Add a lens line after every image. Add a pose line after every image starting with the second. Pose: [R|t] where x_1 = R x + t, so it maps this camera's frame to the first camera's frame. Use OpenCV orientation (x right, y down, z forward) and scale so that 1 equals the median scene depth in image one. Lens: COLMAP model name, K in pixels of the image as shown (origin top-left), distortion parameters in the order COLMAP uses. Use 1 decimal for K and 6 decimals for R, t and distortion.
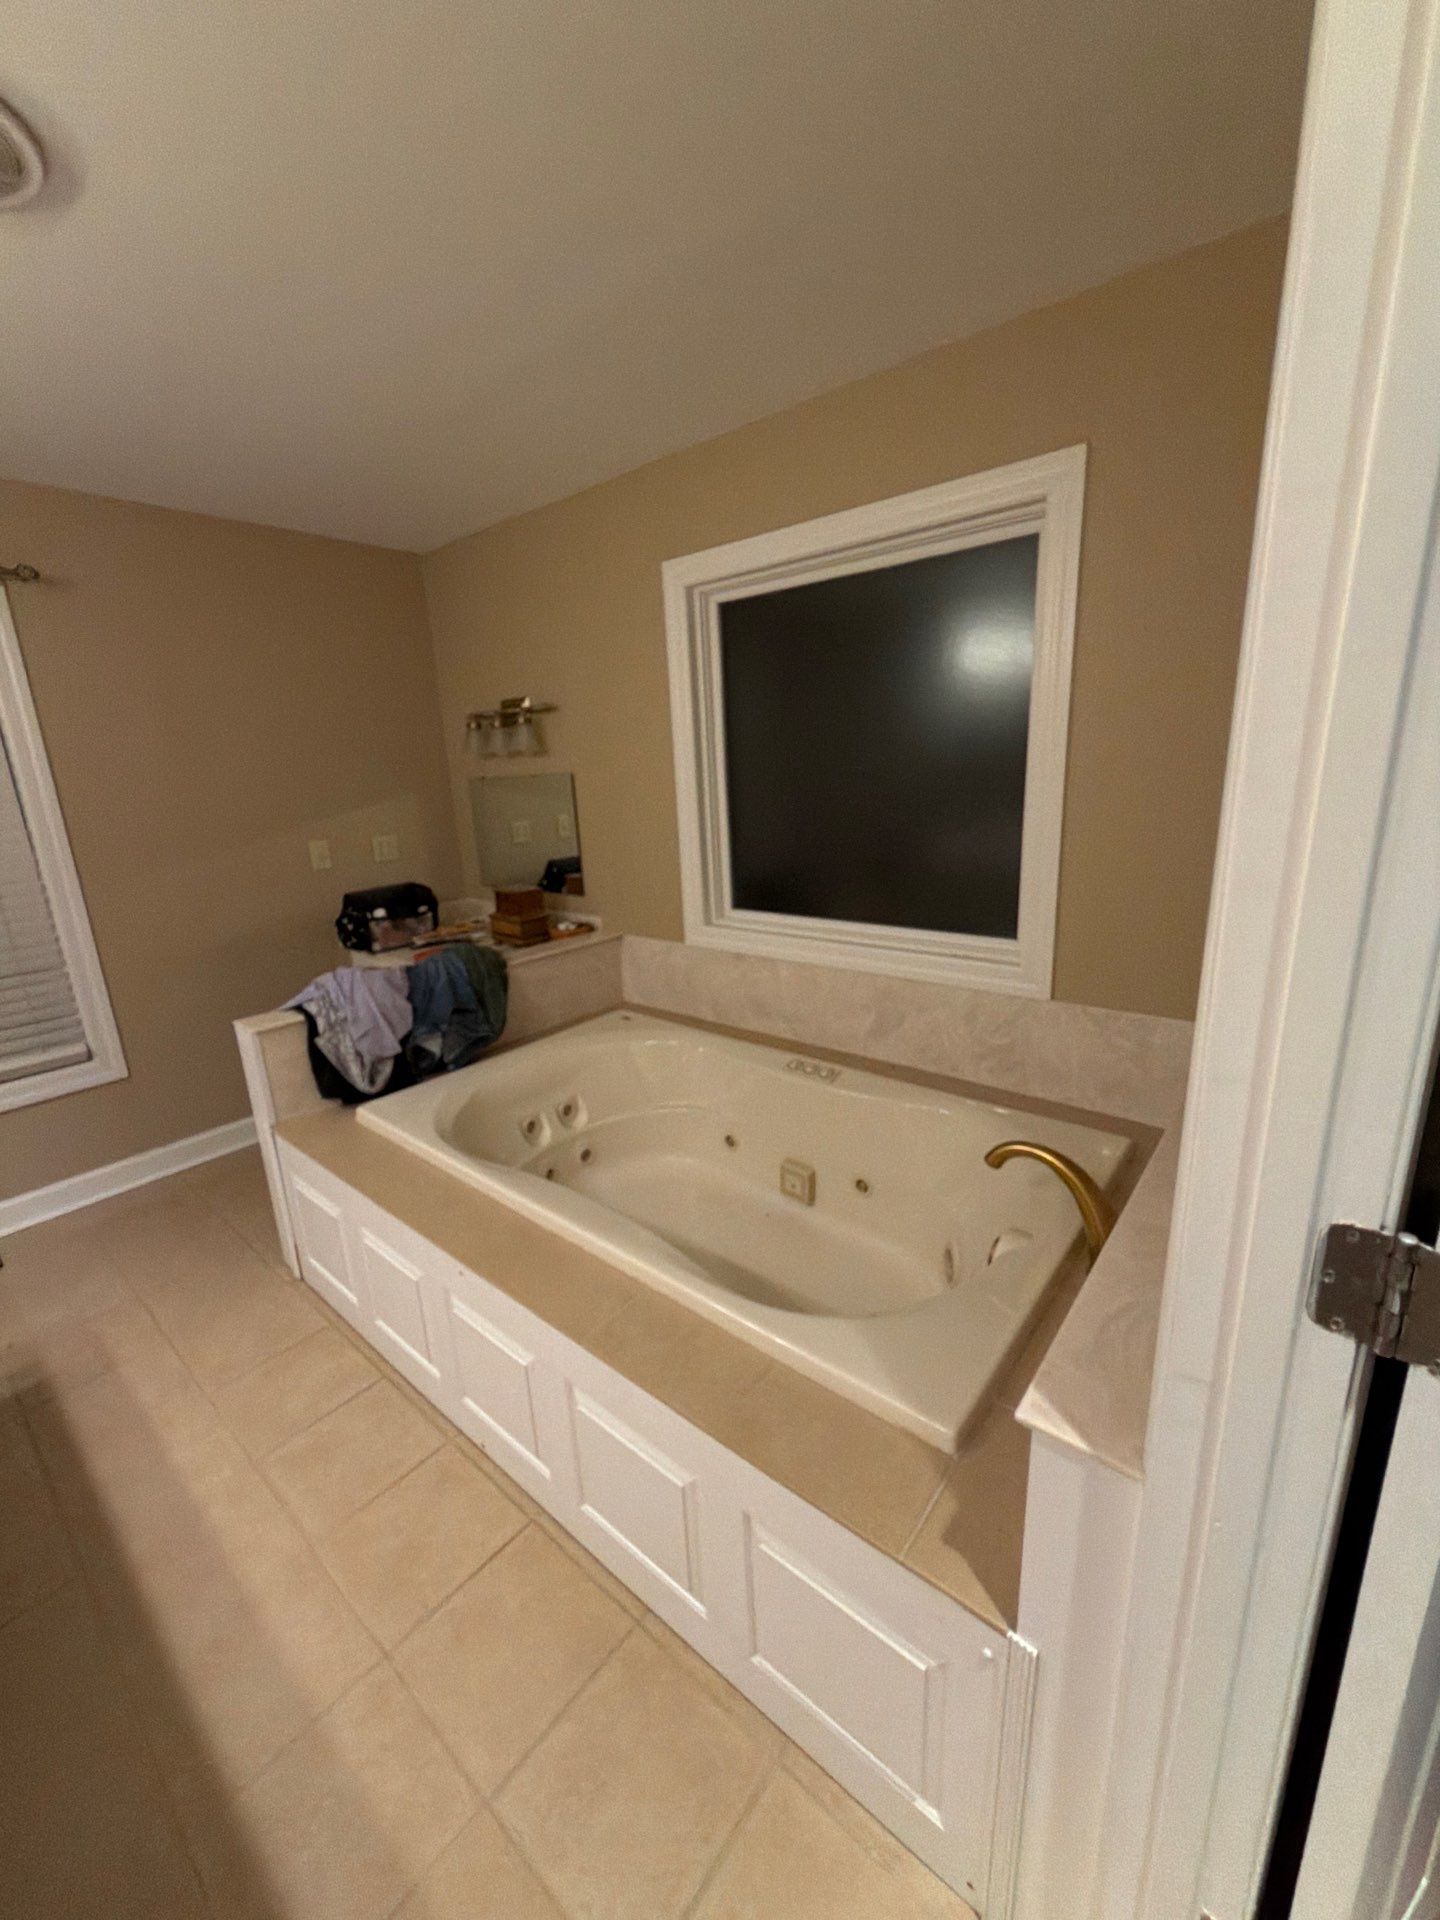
lens RADIAL K [[767.1, 0, 726.7], [0, 767.1, 952.9], [0, 0, 1]] dist [-0.004755, 0.000066]
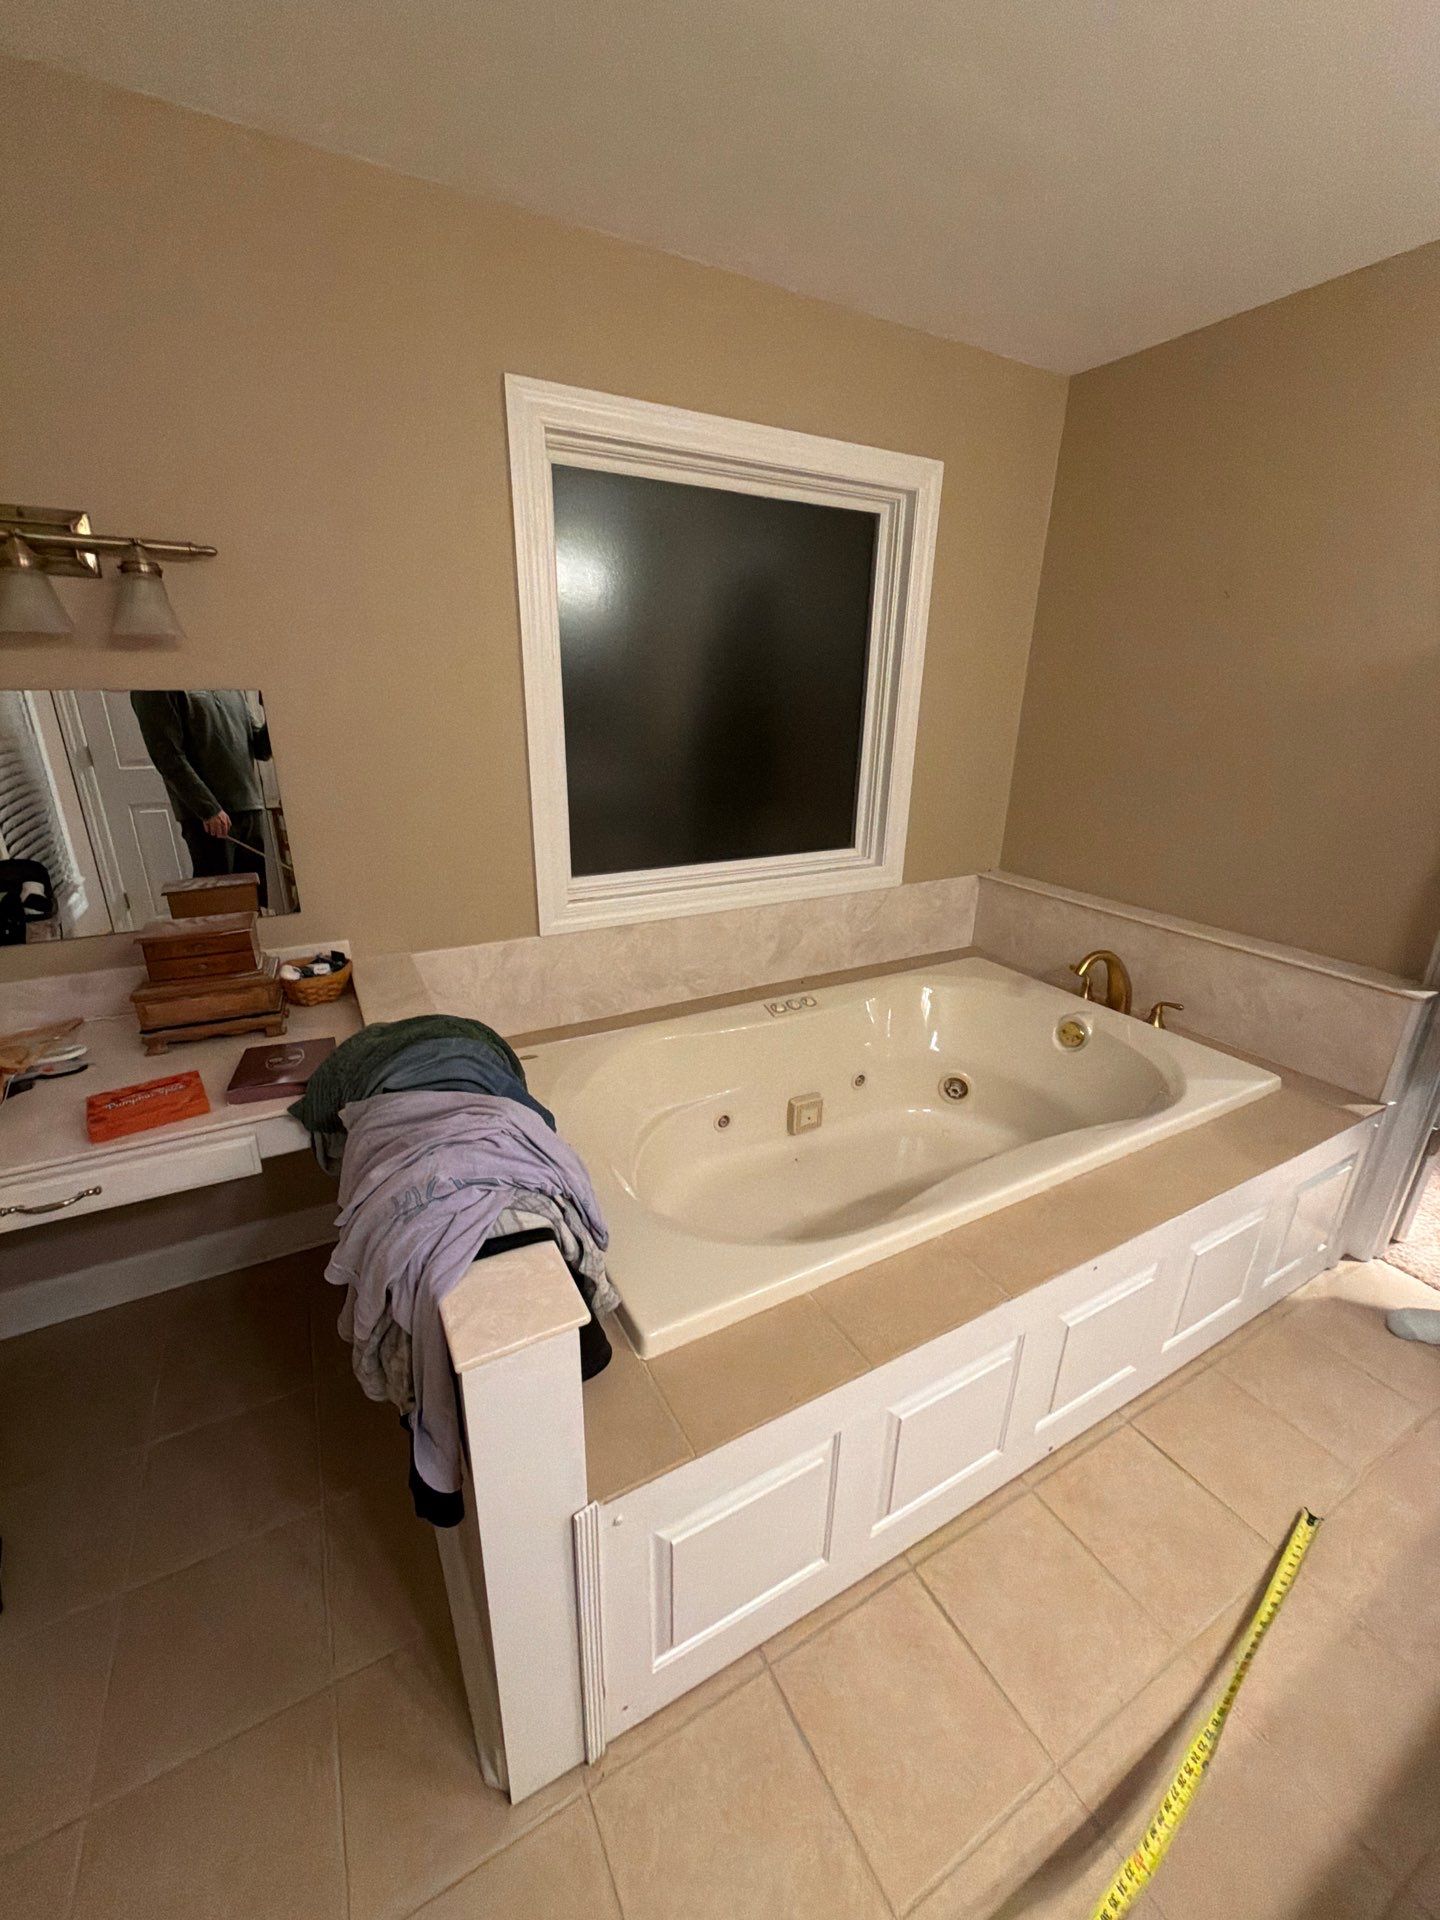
lens RADIAL K [[767.1, 0, 726.7], [0, 767.1, 952.9], [0, 0, 1]] dist [-0.004755, 0.000066]
pose [[0.355738, -0.259050, 0.897966, -0.816333], [0.193352, 0.960430, 0.200472, -0.135164], [-0.914366, 0.102308, 0.391749, 0.677716]]
